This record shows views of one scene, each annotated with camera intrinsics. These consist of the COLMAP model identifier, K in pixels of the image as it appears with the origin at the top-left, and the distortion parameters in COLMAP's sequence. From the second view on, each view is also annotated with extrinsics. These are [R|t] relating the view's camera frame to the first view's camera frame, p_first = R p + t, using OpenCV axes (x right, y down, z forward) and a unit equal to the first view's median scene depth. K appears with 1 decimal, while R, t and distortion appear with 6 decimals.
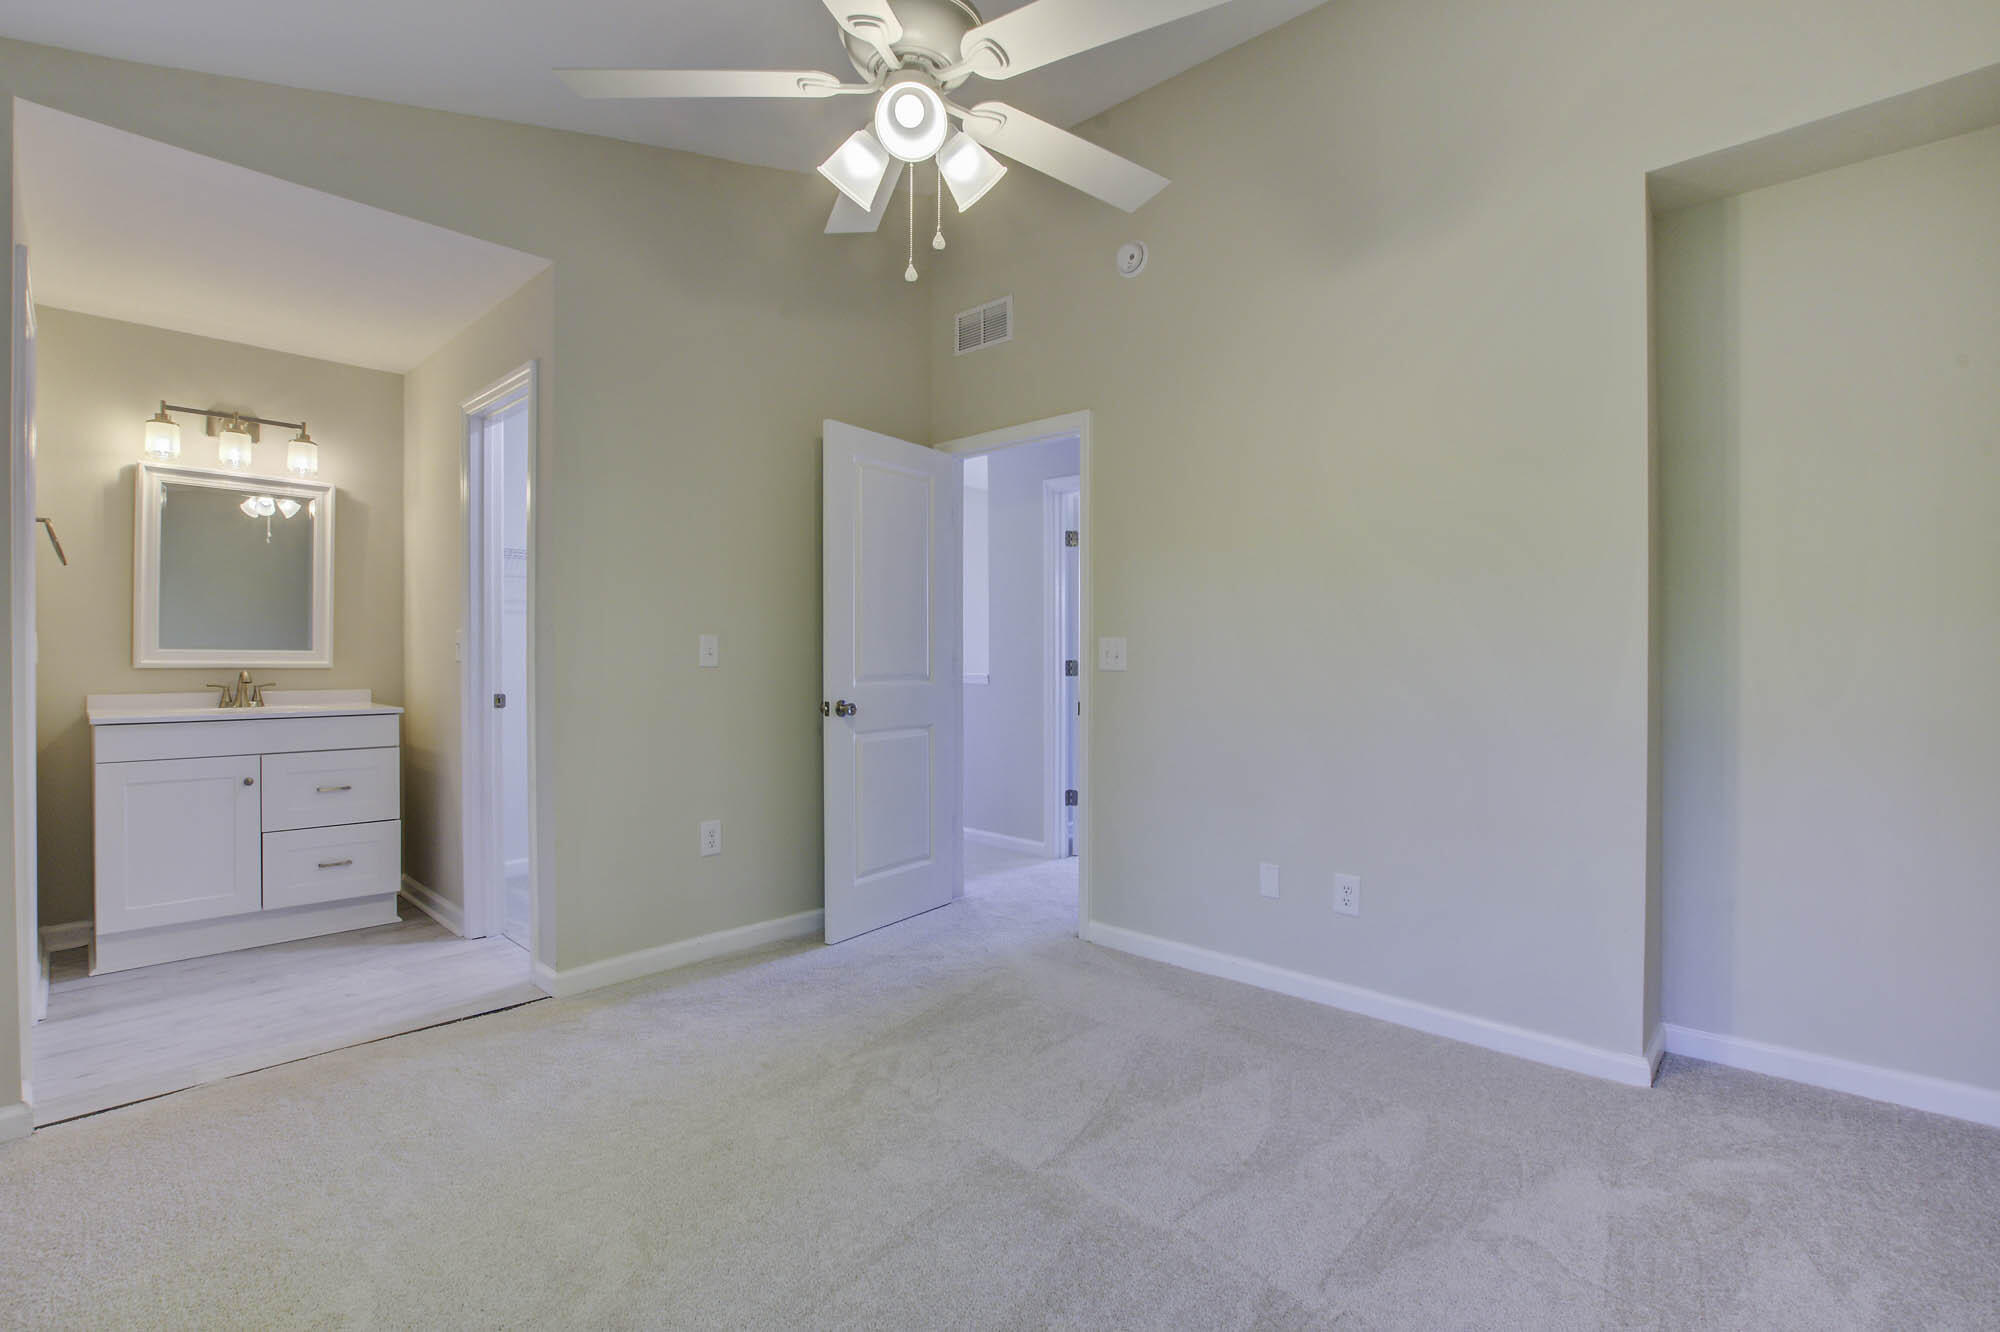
lens RADIAL K [[896.0, 0, 1000.1], [0, 896.0, 653.3], [0, 0, 1]] dist [-0.027714, 0.003633]
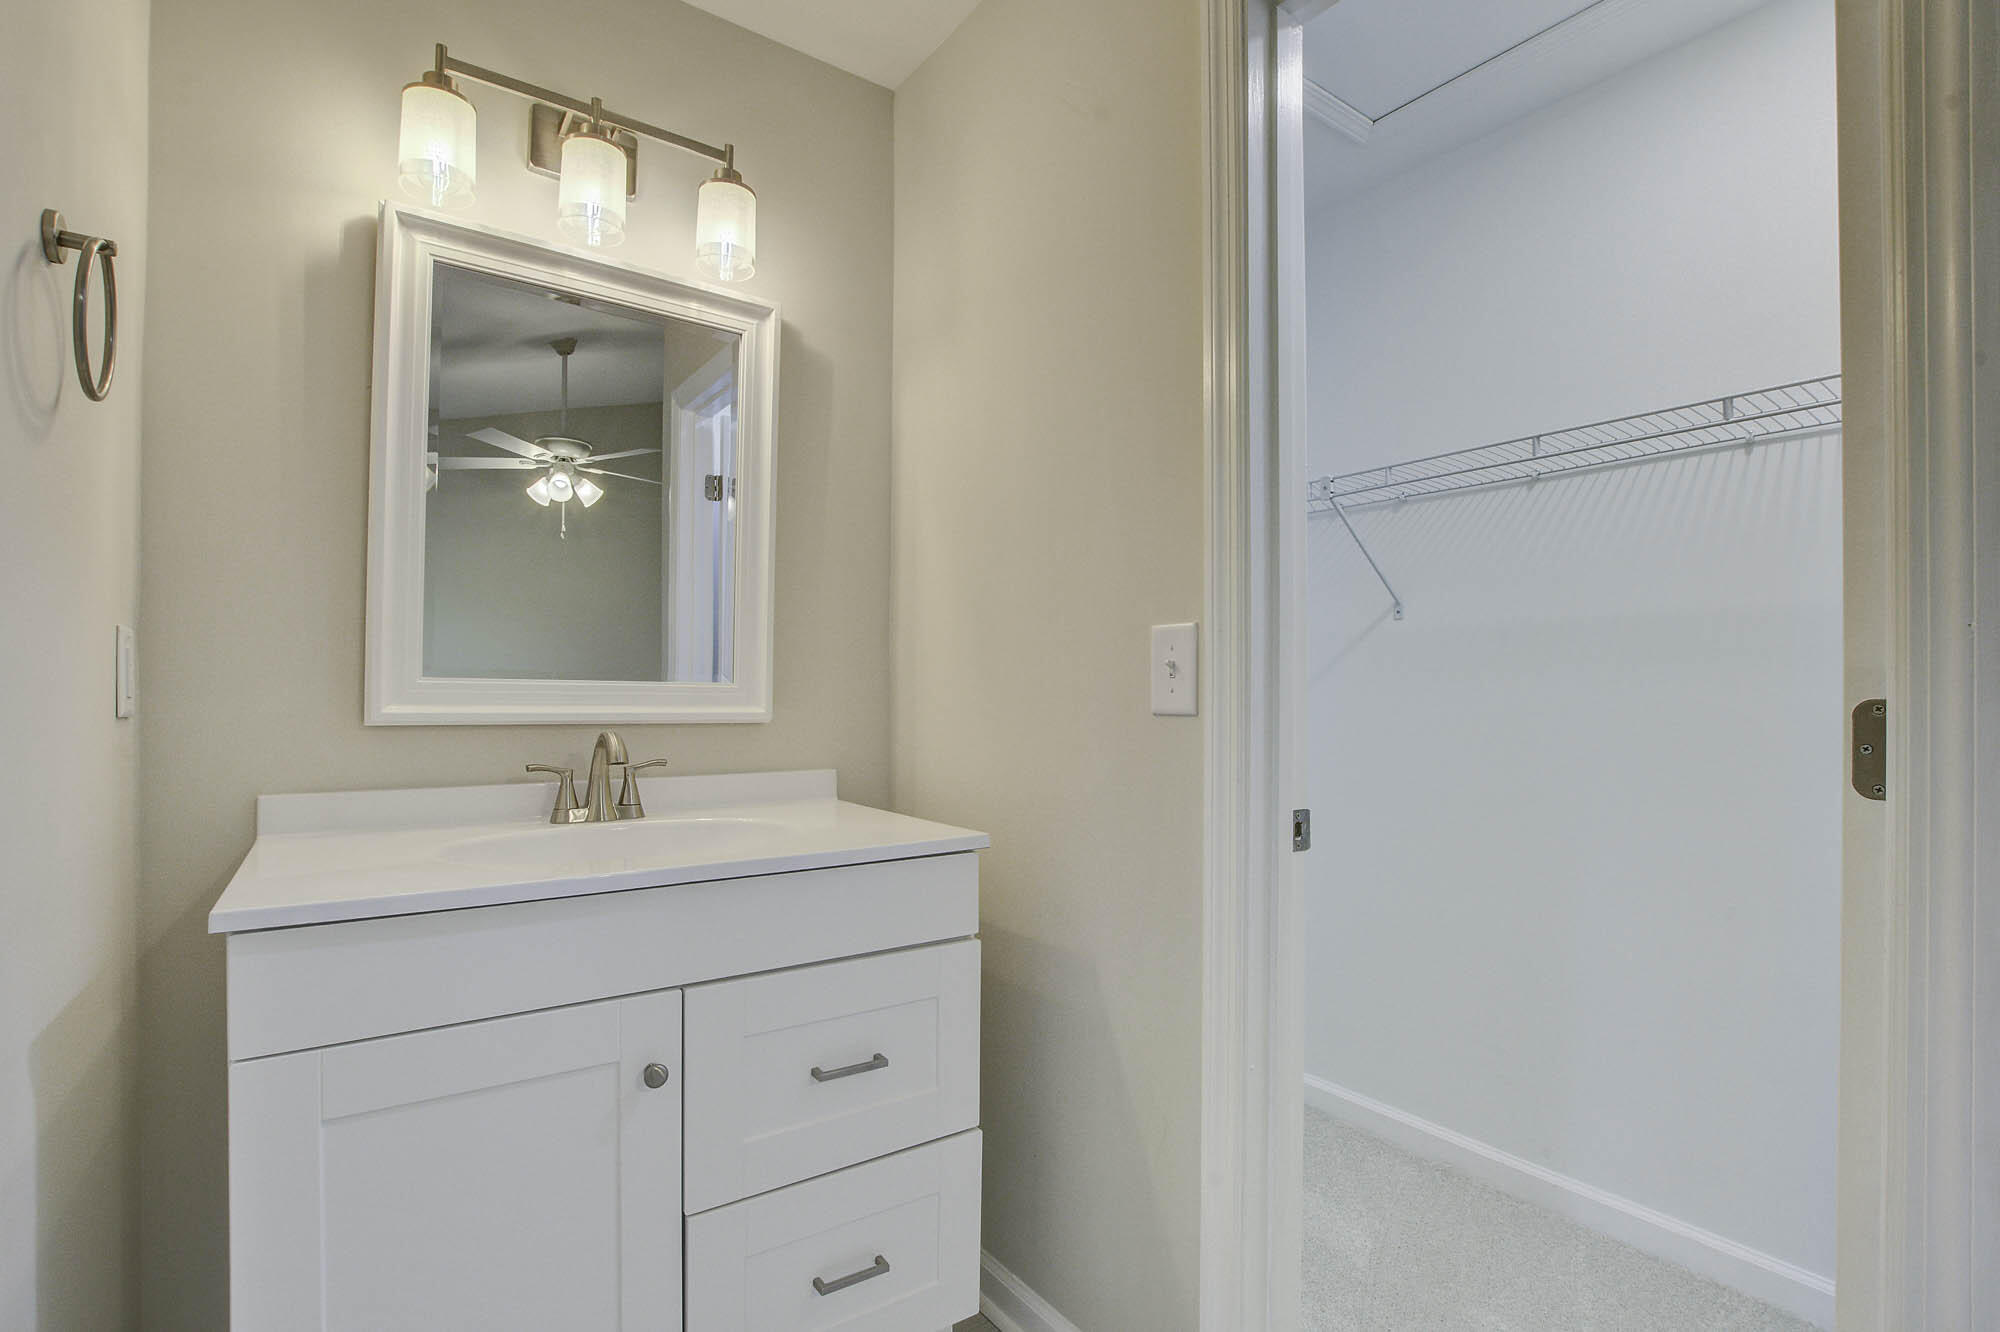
lens RADIAL K [[896.0, 0, 998.0], [0, 896.0, 683.8], [0, 0, 1]] dist [-0.027714, 0.003633]
pose [[0.980331, 0.000267, -0.197361, -0.619333], [-0.002342, 0.999944, -0.010280, 0.001796], [0.197347, 0.010540, 0.980277, 0.651150]]
